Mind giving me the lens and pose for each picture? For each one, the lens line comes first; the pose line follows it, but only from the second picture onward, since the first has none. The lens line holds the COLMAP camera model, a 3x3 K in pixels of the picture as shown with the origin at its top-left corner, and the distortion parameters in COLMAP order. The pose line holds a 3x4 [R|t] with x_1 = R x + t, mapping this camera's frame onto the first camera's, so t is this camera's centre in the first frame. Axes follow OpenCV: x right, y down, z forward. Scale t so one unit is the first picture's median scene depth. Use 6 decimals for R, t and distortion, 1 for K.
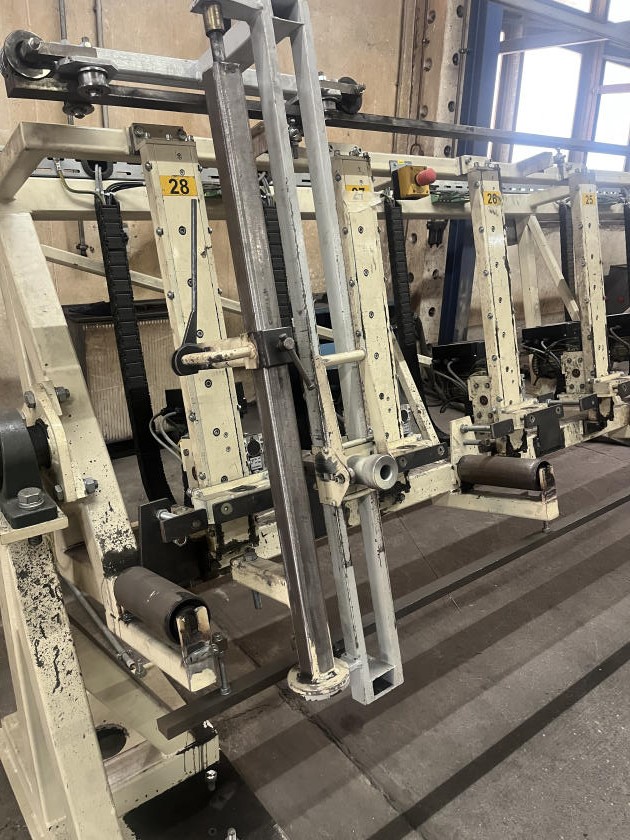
lens RADIAL K [[632.2, 0, 315.0], [0, 632.2, 420.0], [0, 0, 1]] dist [0.044308, -0.075059]
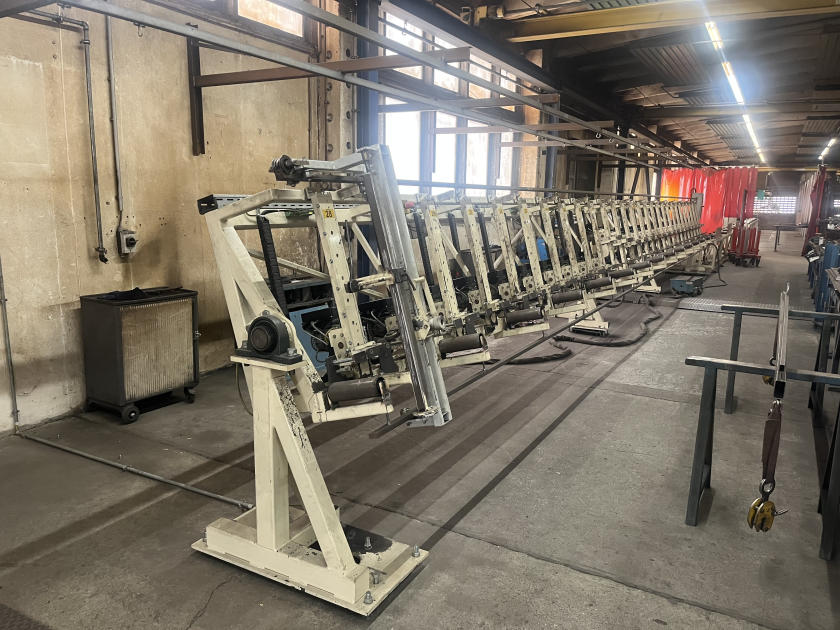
lens RADIAL K [[632.2, 0, 420.0], [0, 632.2, 315.0], [0, 0, 1]] dist [0.044308, -0.075059]
pose [[0.919804, -0.080608, 0.384008, -0.518335], [0.139301, 0.982004, -0.127529, 0.201324], [-0.366818, 0.170794, 0.914480, -0.707870]]
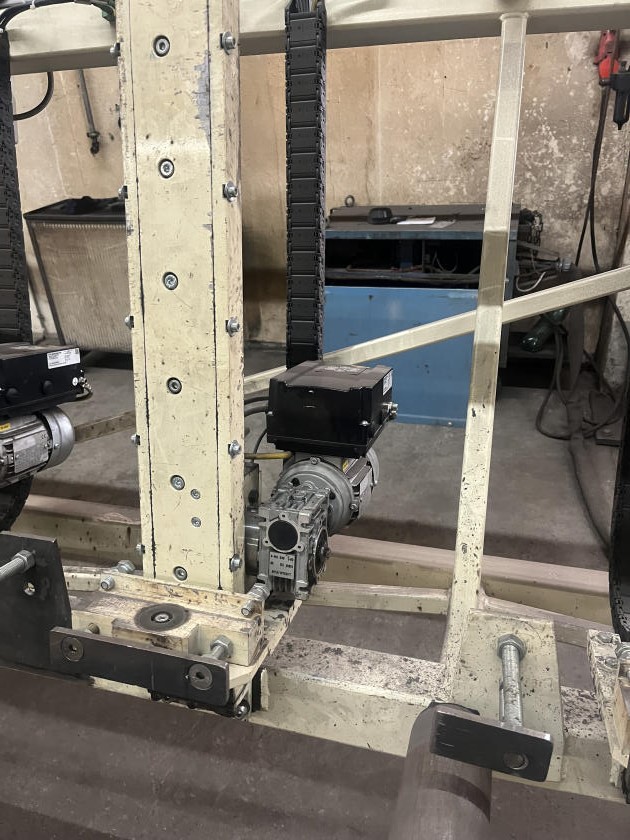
lens RADIAL K [[632.2, 0, 315.0], [0, 632.2, 420.0], [0, 0, 1]] dist [0.044308, -0.075059]
pose [[0.579008, 0.334138, -0.743708, 1.210773], [-0.198862, 0.942493, 0.268627, -0.367573], [0.790698, -0.007641, 0.612158, 1.301045]]
